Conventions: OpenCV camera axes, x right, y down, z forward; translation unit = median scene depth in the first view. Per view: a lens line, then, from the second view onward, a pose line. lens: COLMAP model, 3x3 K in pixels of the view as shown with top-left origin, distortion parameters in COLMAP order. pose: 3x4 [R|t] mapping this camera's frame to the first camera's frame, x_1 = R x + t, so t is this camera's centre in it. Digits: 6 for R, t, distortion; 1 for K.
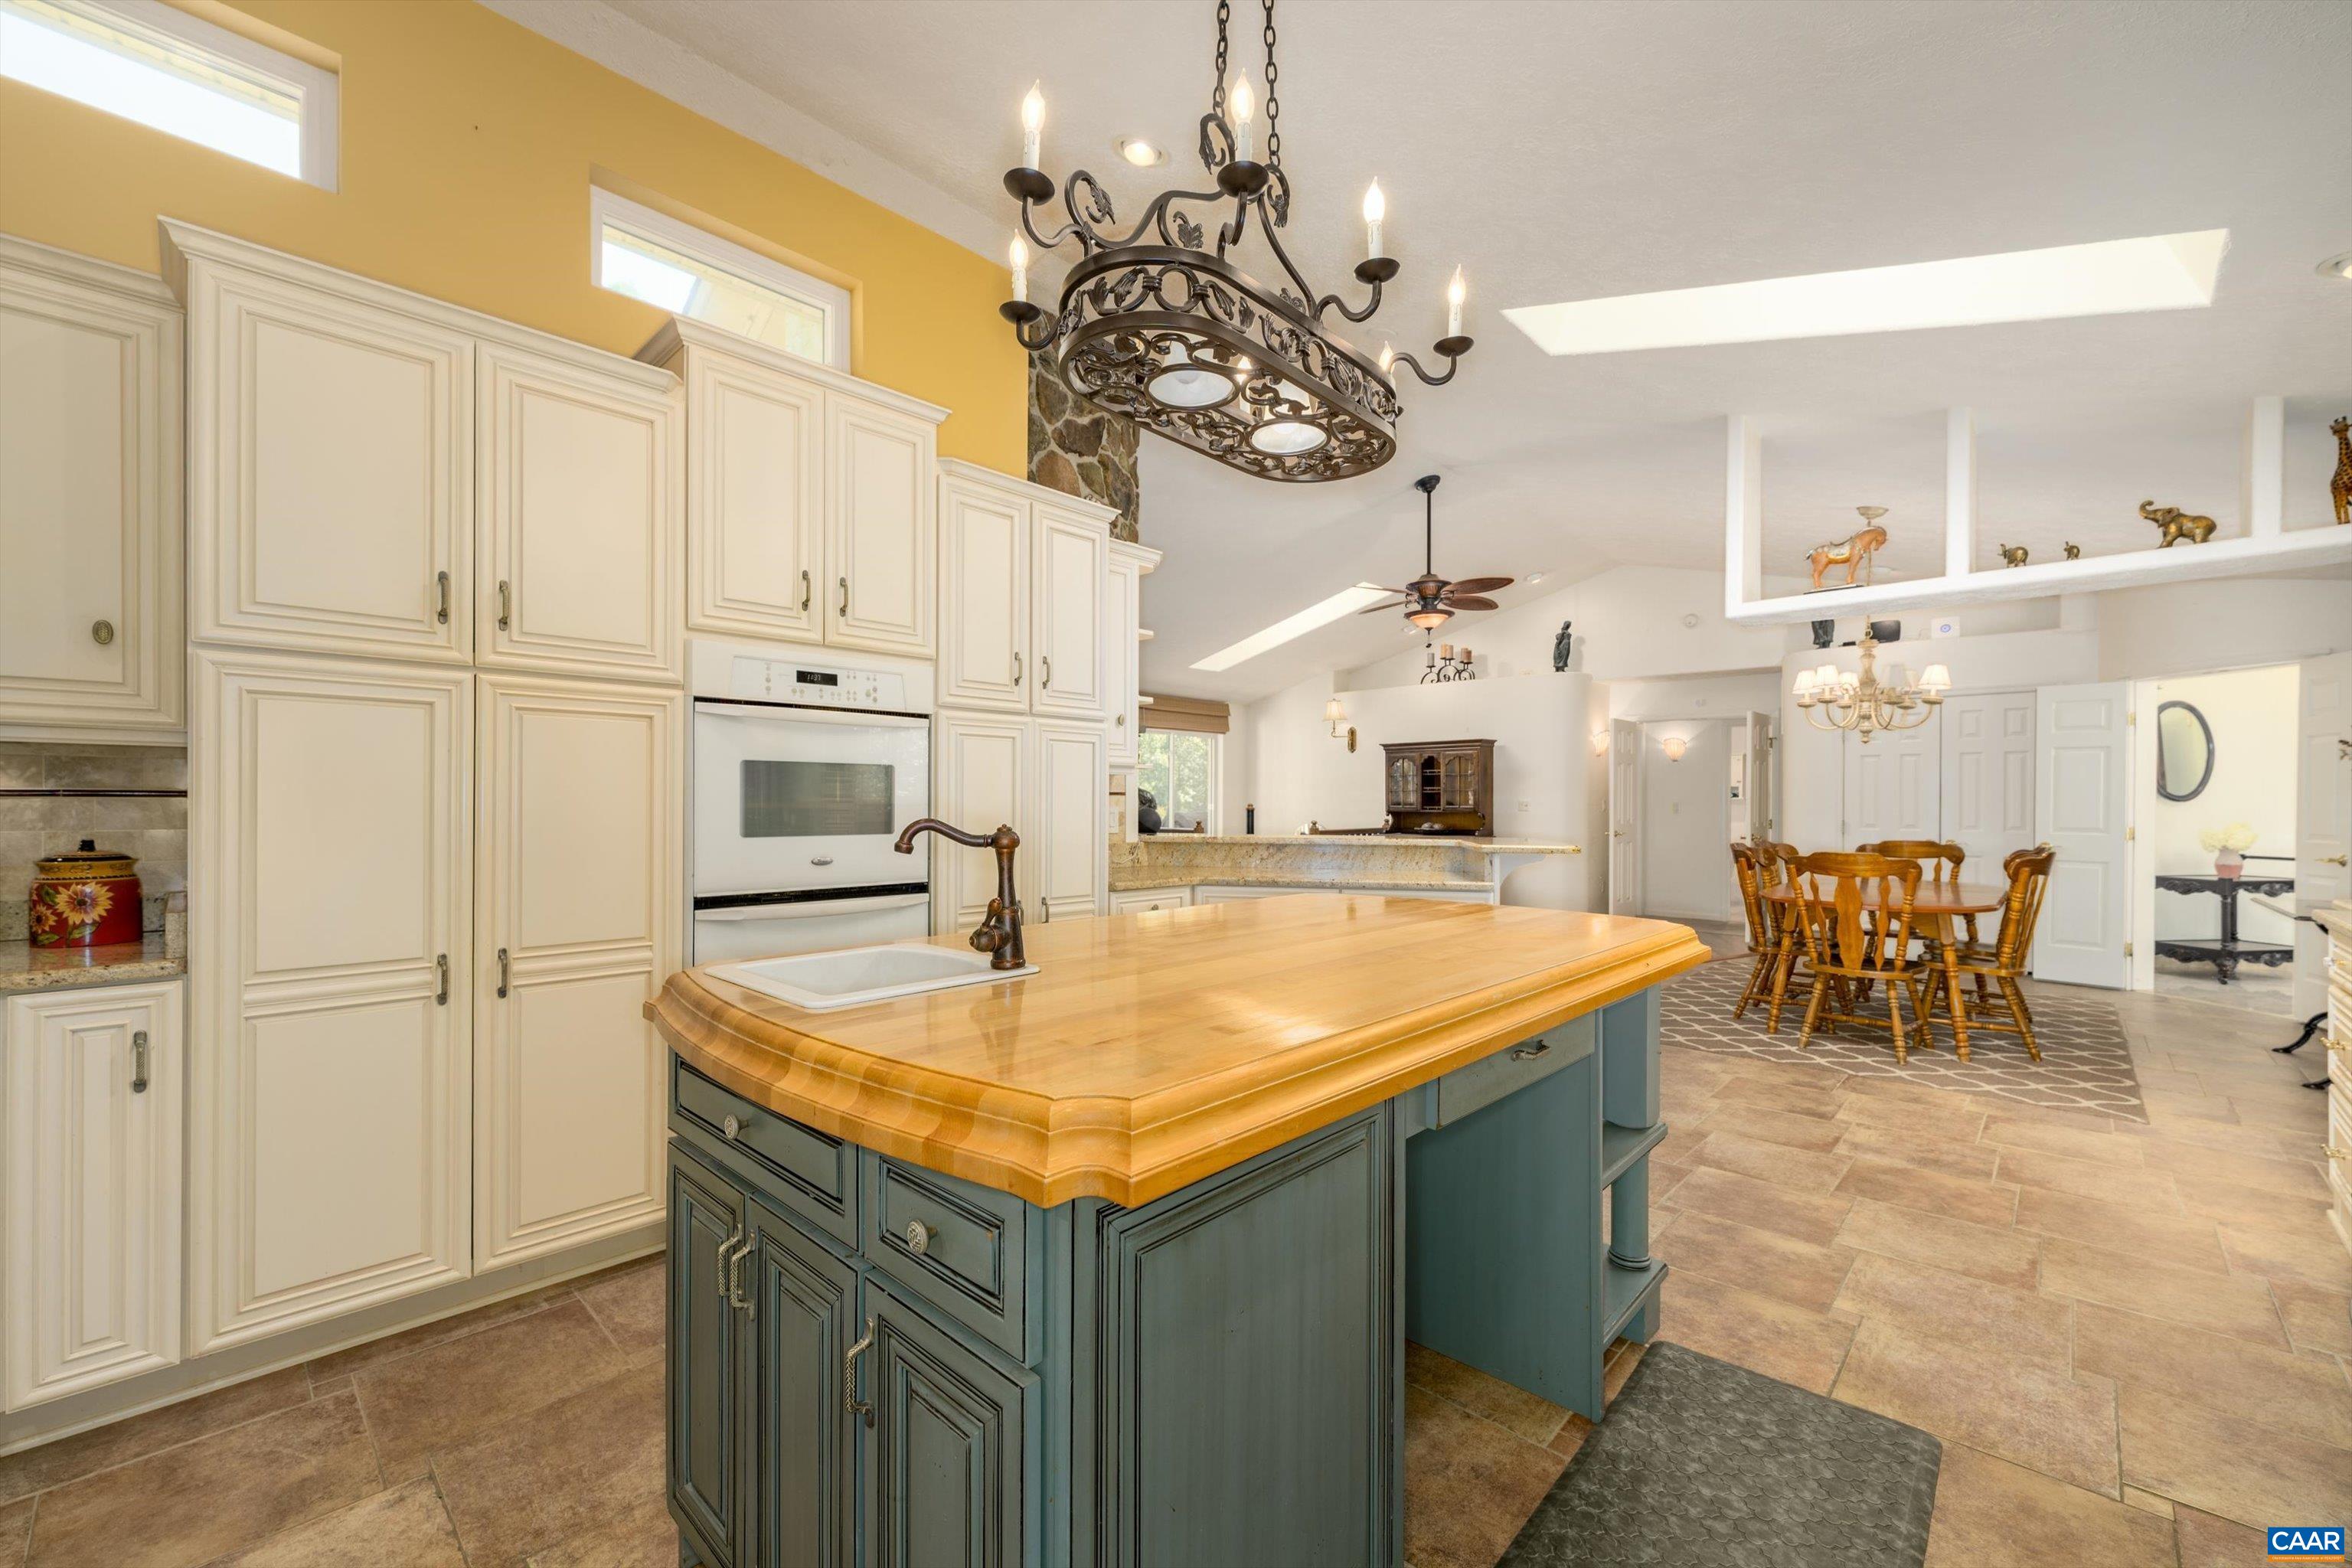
lens RADIAL K [[948.1, 0, 1176.7], [0, 948.1, 798.6], [0, 0, 1]] dist [-0.000104, -0.000448]
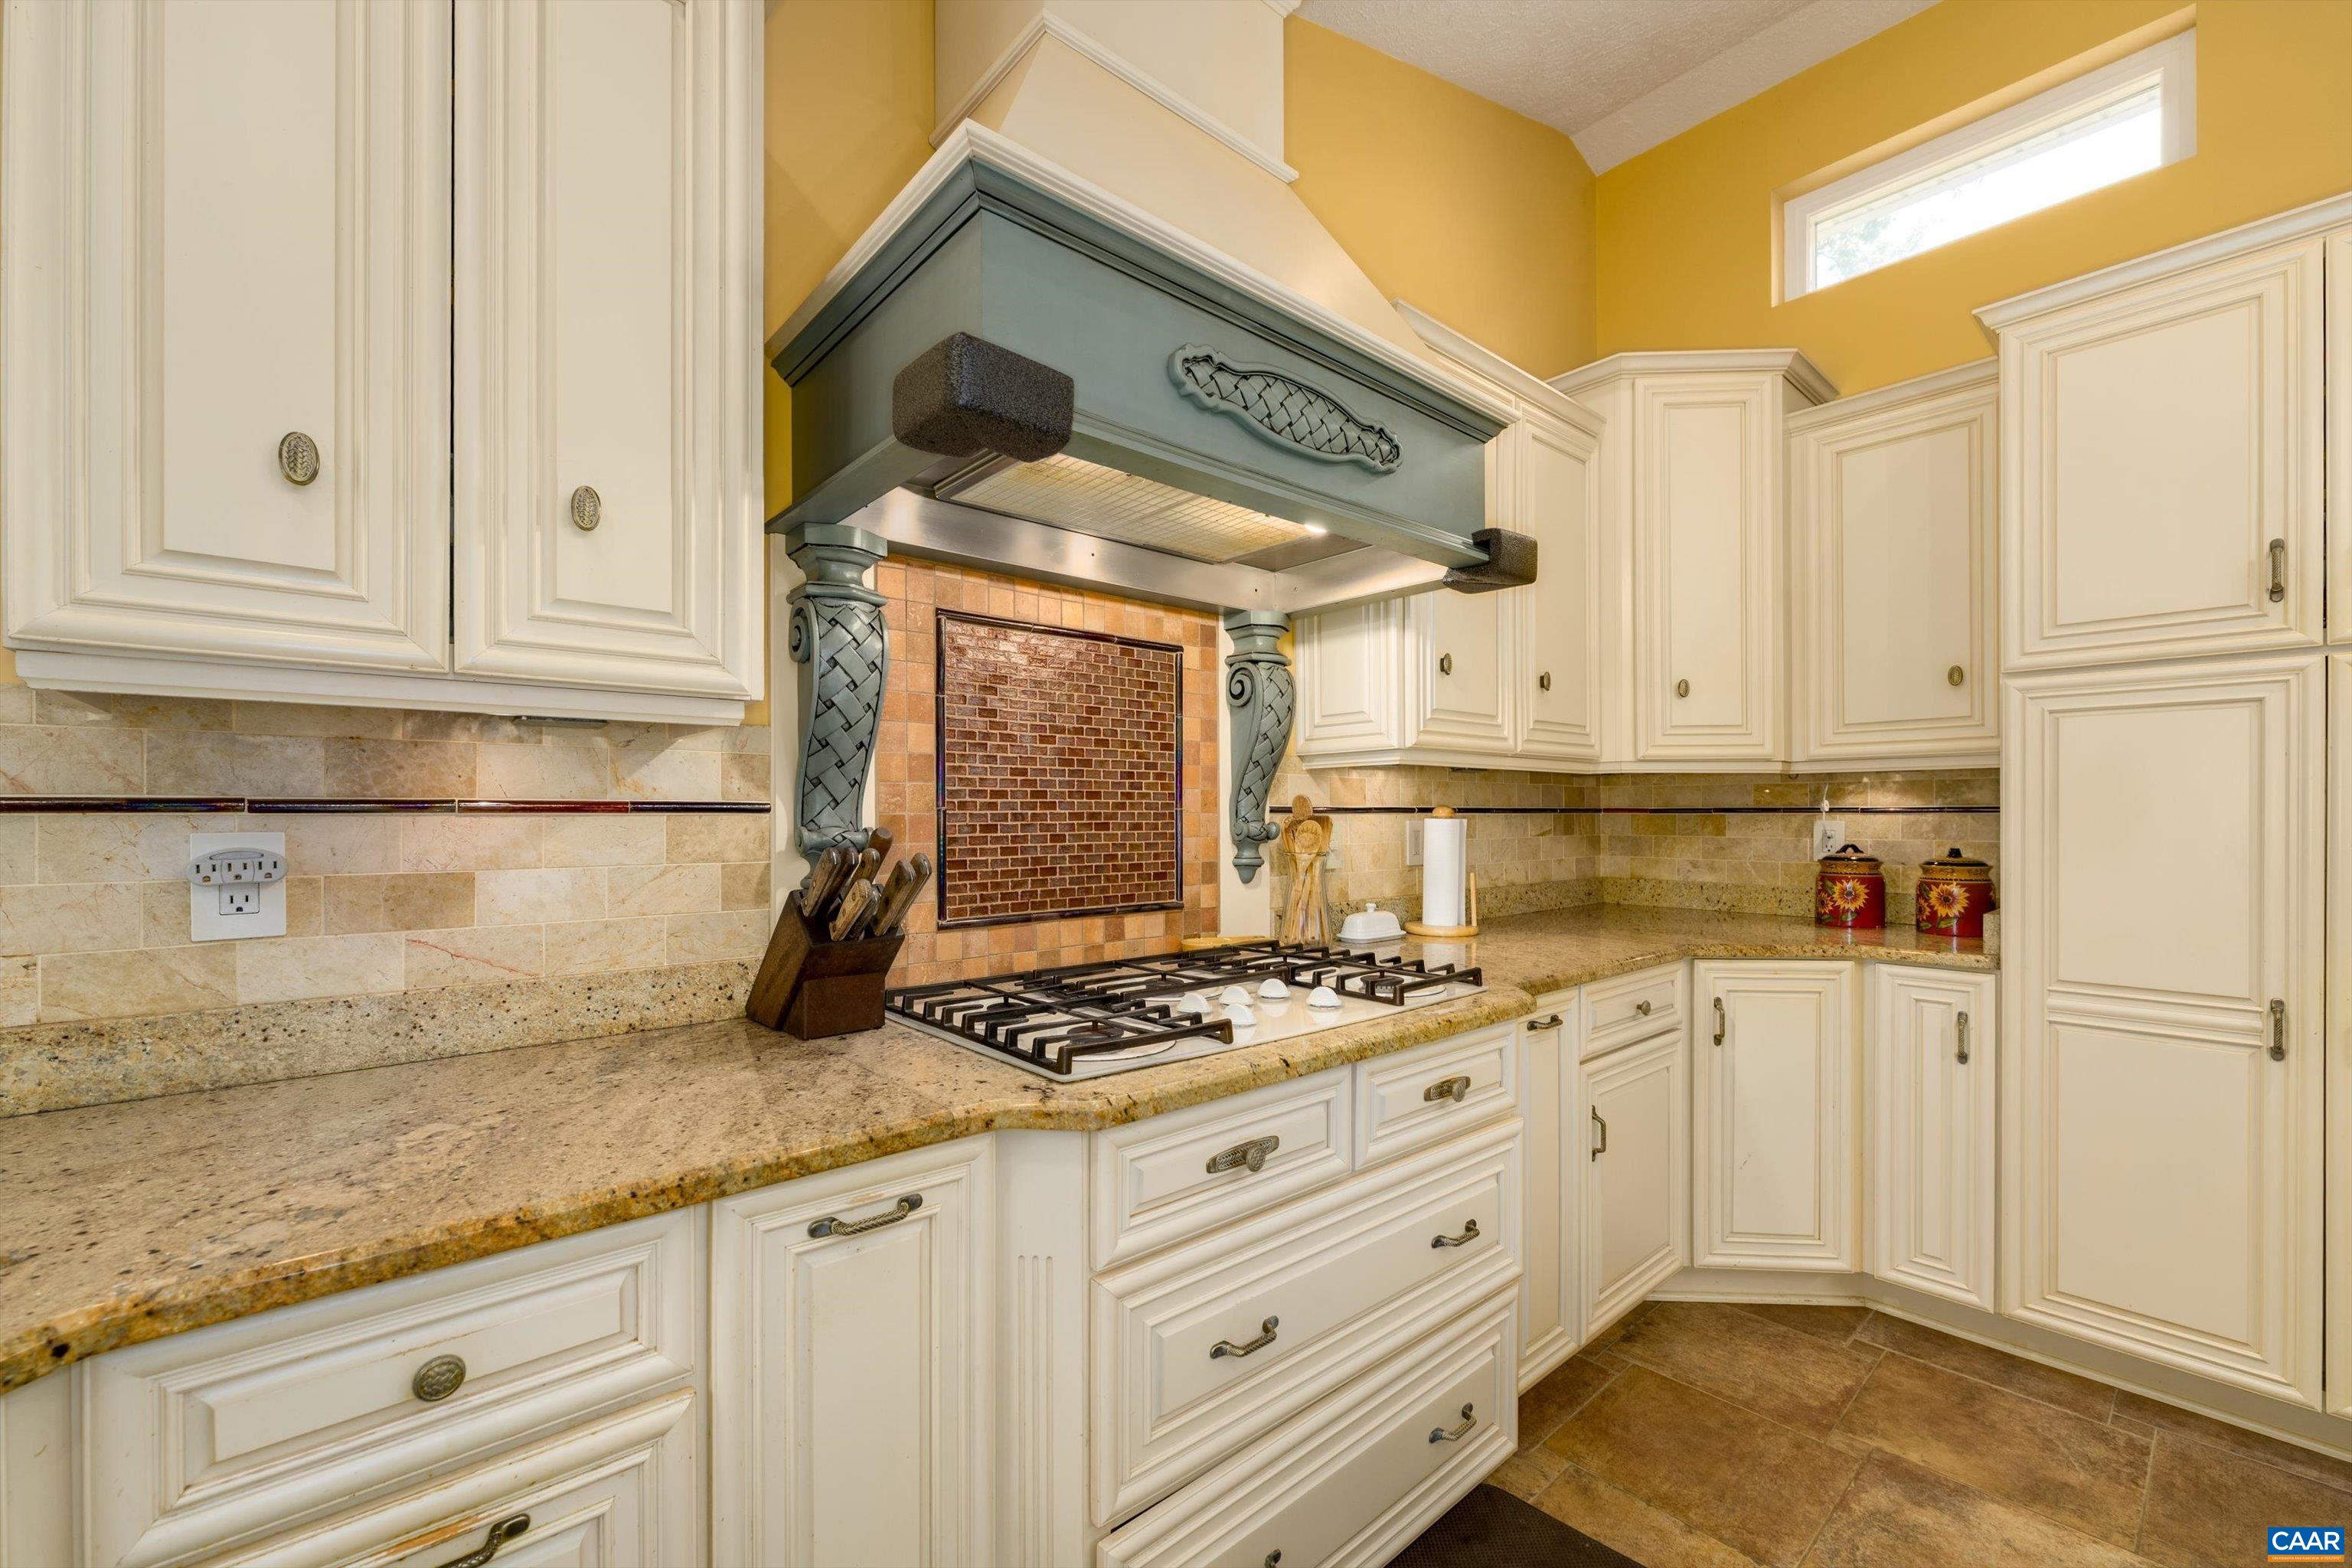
lens RADIAL K [[948.1, 0, 1163.7], [0, 948.1, 808.9], [0, 0, 1]] dist [-0.000104, -0.000448]
pose [[-0.098009, -0.009831, -0.995137, 0.159273], [0.005167, 0.999933, -0.010387, 0.000658], [0.995172, -0.006160, -0.097951, 0.117573]]
